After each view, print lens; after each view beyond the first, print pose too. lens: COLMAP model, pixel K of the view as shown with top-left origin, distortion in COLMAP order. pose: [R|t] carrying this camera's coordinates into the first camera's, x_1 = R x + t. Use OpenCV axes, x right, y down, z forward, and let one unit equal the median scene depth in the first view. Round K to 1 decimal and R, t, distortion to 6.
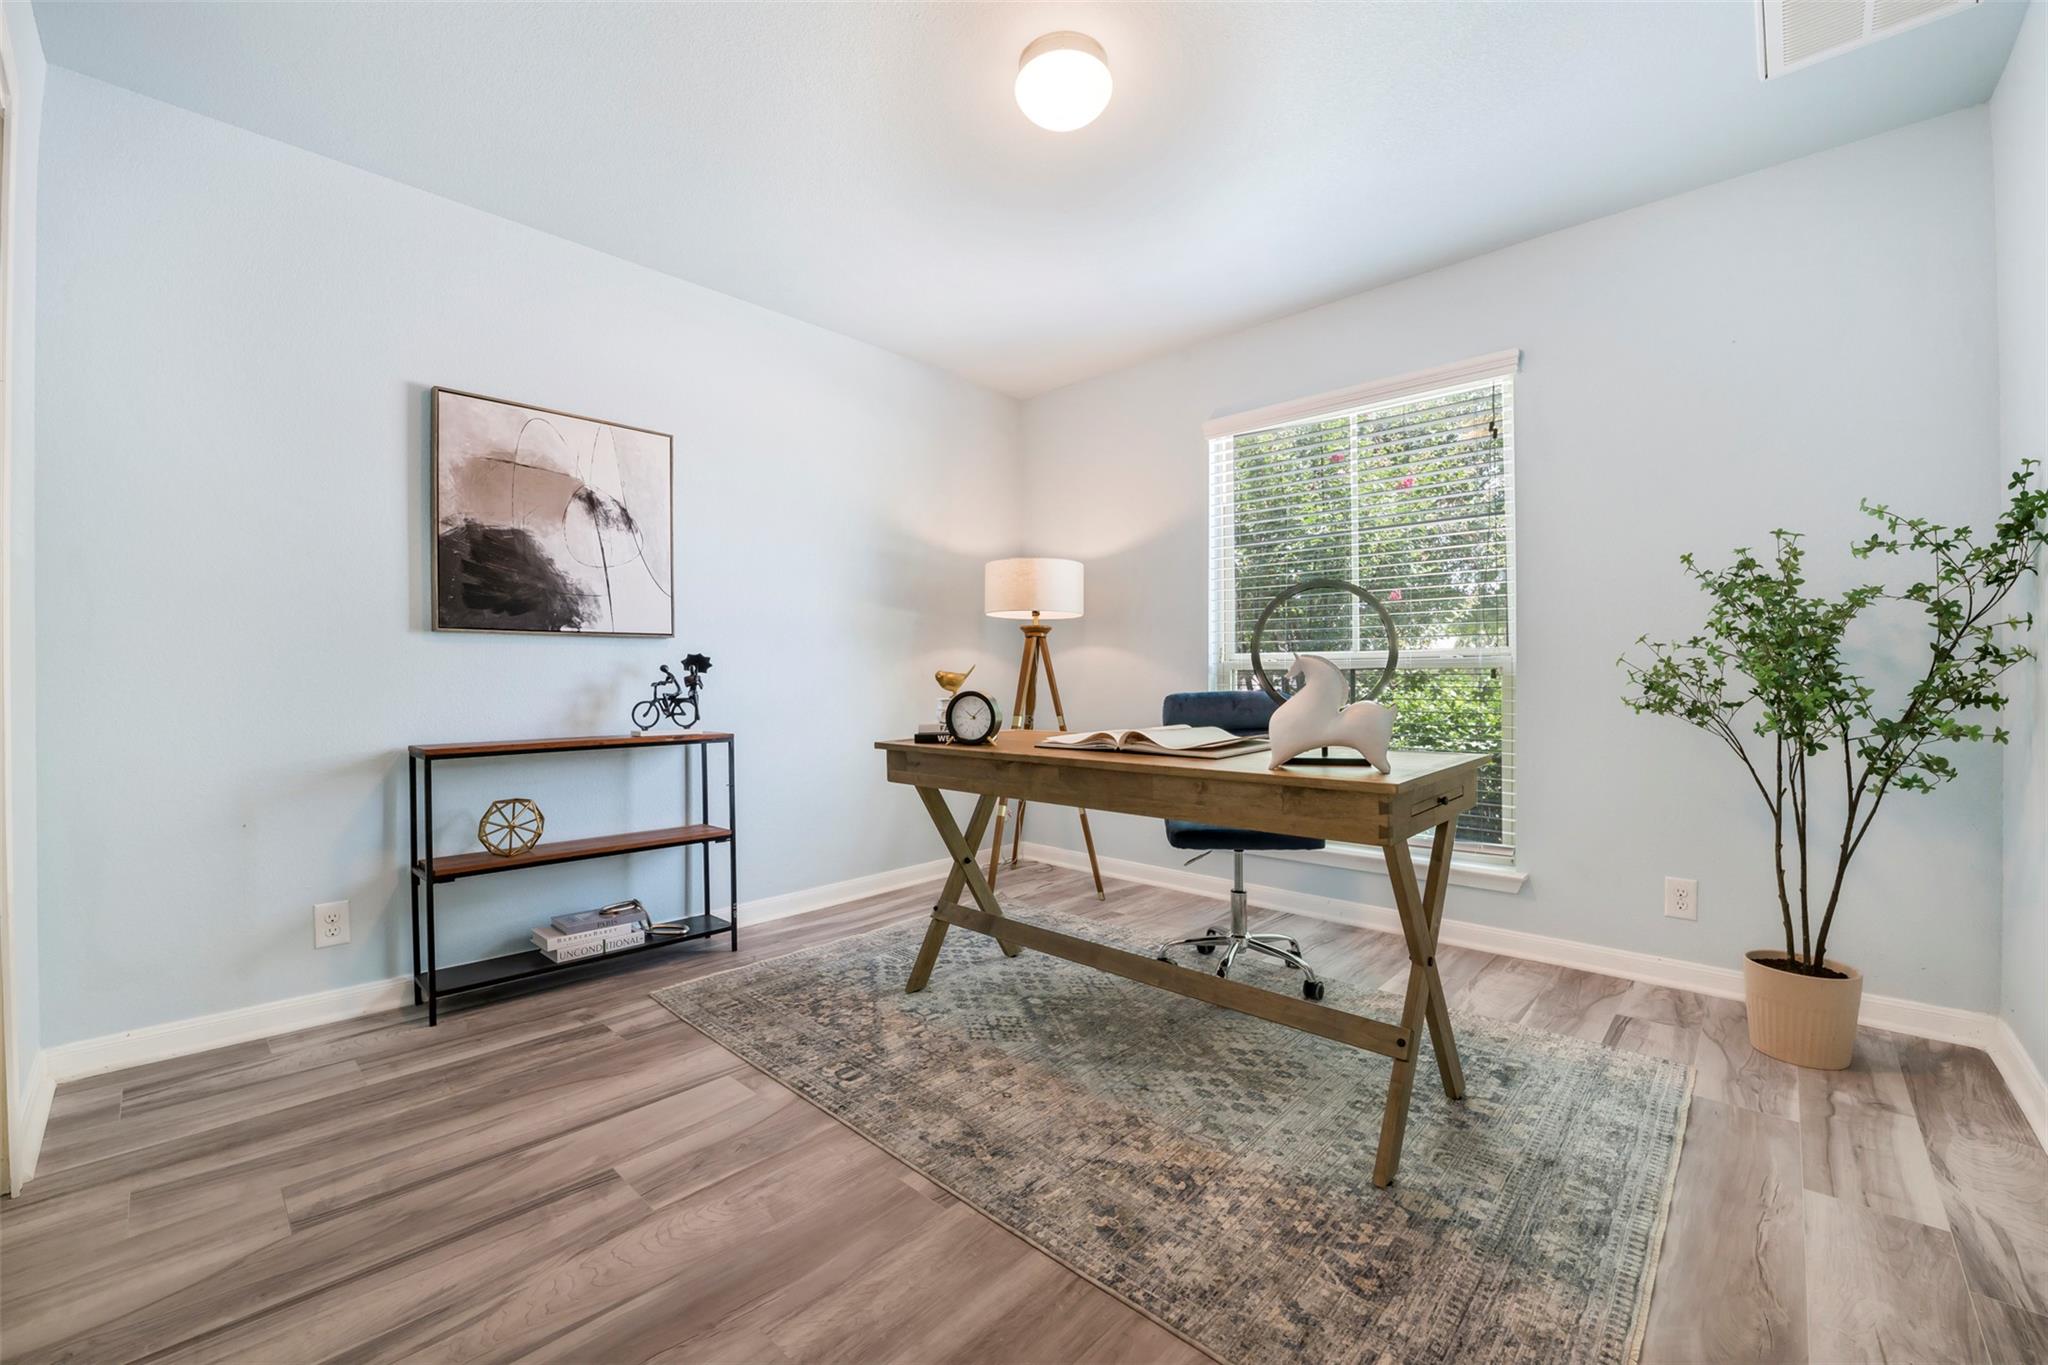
lens RADIAL K [[835.3, 0, 1017.8], [0, 835.3, 695.6], [0, 0, 1]] dist [-0.023453, 0.000053]
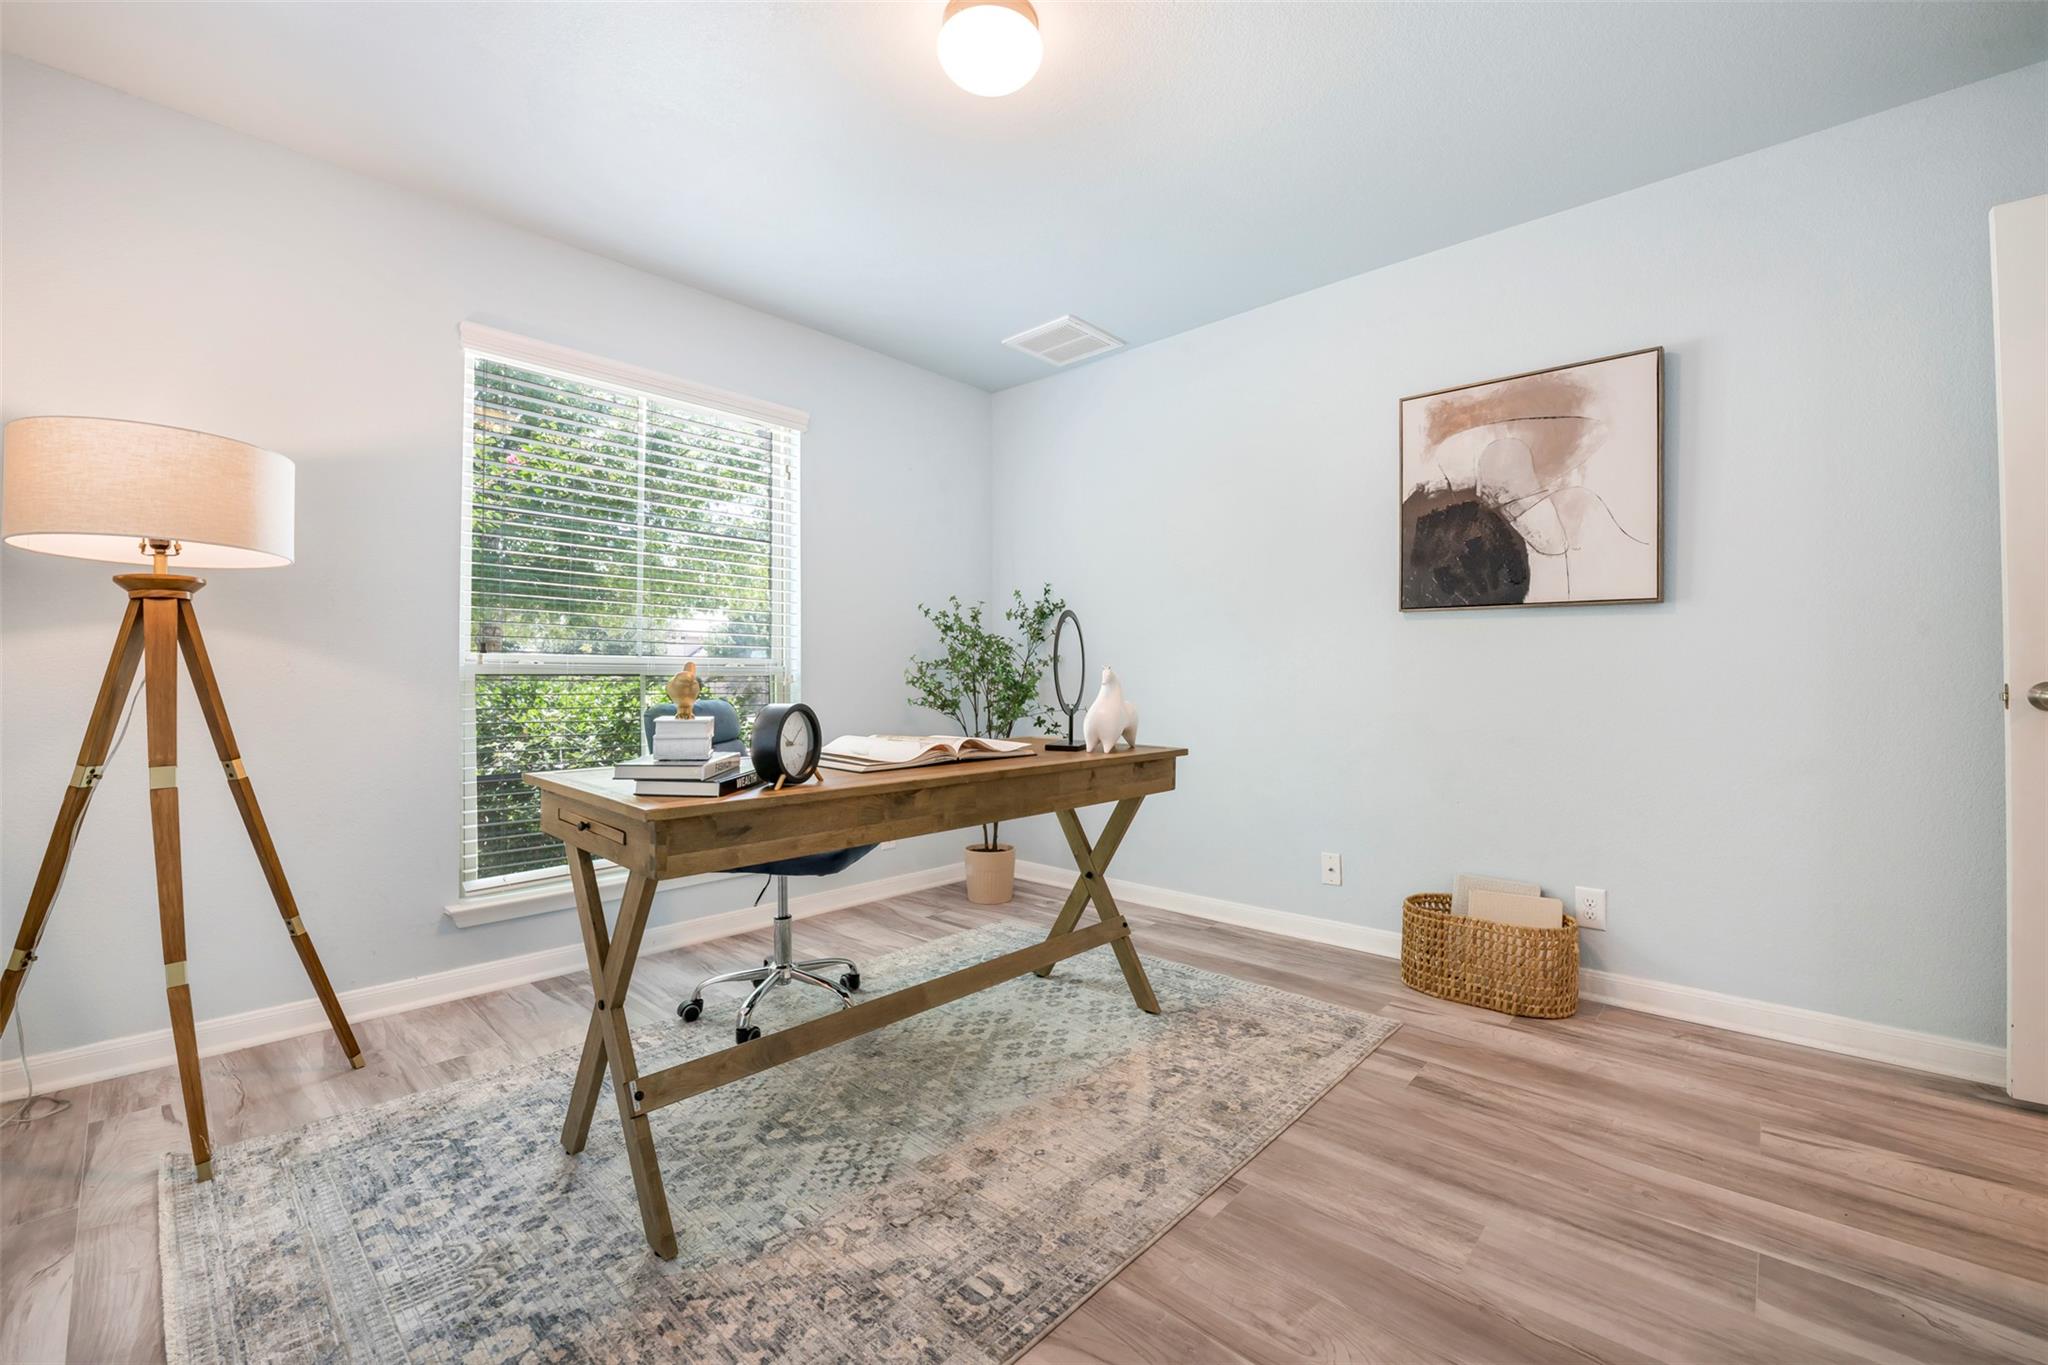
lens RADIAL K [[835.3, 0, 1017.8], [0, 835.3, 695.6], [0, 0, 1]] dist [-0.023453, 0.000053]
pose [[-0.021109, -0.007490, 0.999749, -0.818364], [0.020902, 0.999750, 0.007931, -0.014428], [-0.999559, 0.021064, -0.020947, 0.940882]]
